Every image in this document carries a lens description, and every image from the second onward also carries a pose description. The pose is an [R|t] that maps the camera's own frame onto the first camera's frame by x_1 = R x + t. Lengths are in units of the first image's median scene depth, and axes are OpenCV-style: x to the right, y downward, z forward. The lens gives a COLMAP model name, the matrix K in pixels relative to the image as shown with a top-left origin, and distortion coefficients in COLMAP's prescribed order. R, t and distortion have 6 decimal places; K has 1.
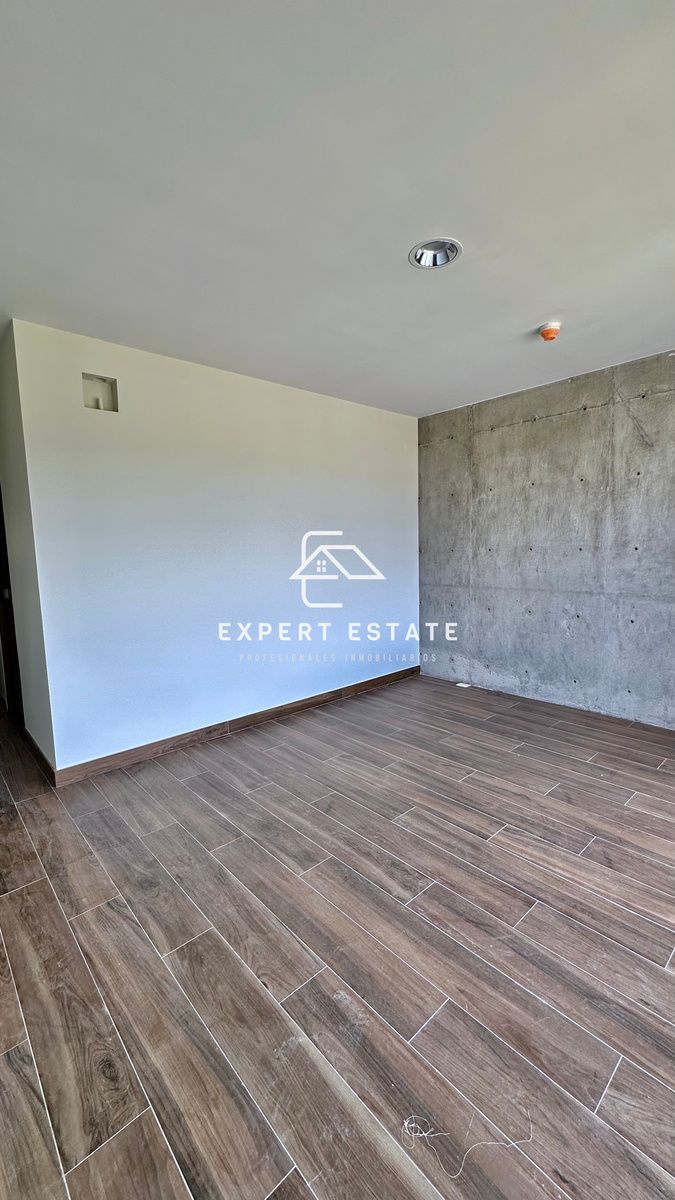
lens RADIAL K [[483.9, 0, 337.5], [0, 483.9, 600.0], [0, 0, 1]] dist [-0.001742, 0.000396]
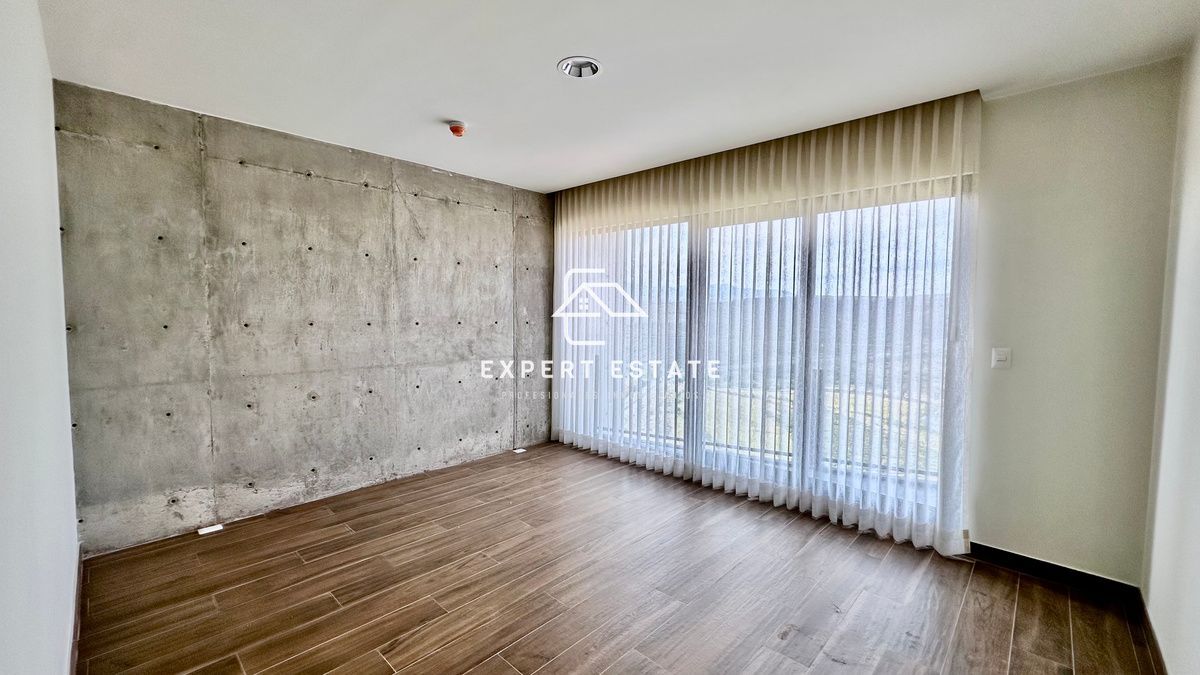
lens RADIAL K [[483.9, 0, 598.2], [0, 483.9, 341.3], [0, 0, 1]] dist [-0.001742, 0.000396]
pose [[-0.081519, -0.042225, 0.995777, -0.539376], [0.101718, 0.993533, 0.050457, -0.073690], [-0.991468, 0.105401, -0.076697, 0.626574]]
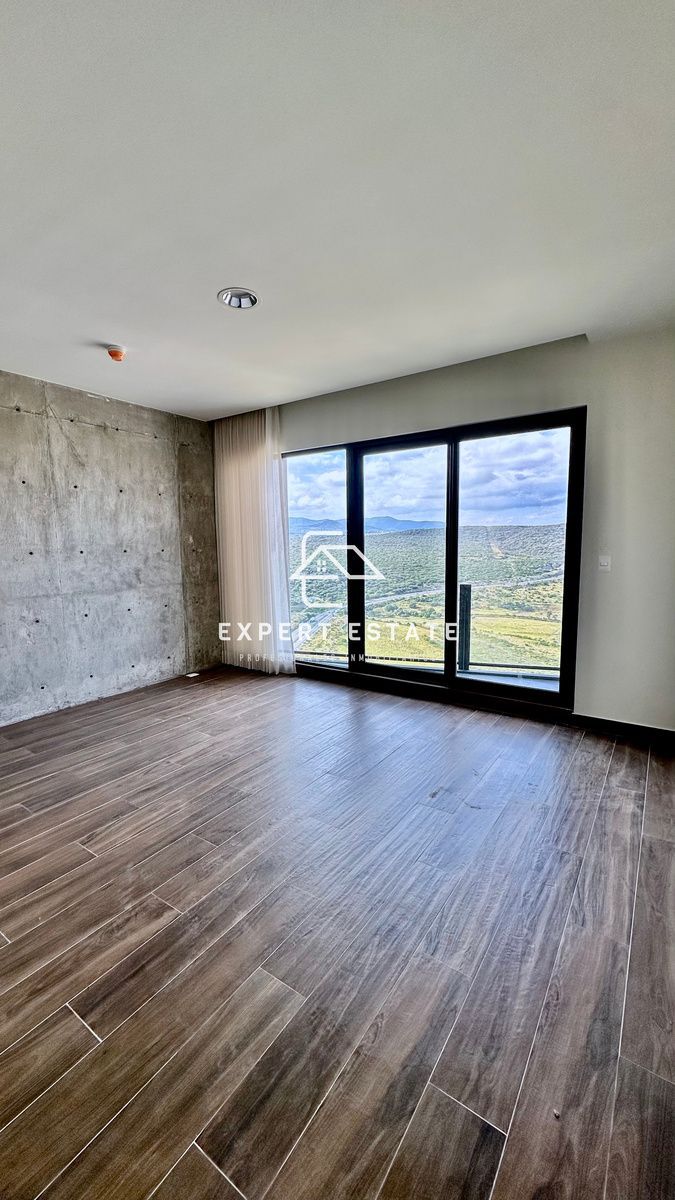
lens RADIAL K [[482.2, 0, 334.1], [0, 482.2, 603.3], [0, 0, 1]] dist [-0.000548, 0.000286]
pose [[-0.228714, -0.091501, 0.969184, -0.611107], [0.127005, 0.984259, 0.122895, -0.047816], [-0.965173, 0.151199, -0.213493, 0.644064]]
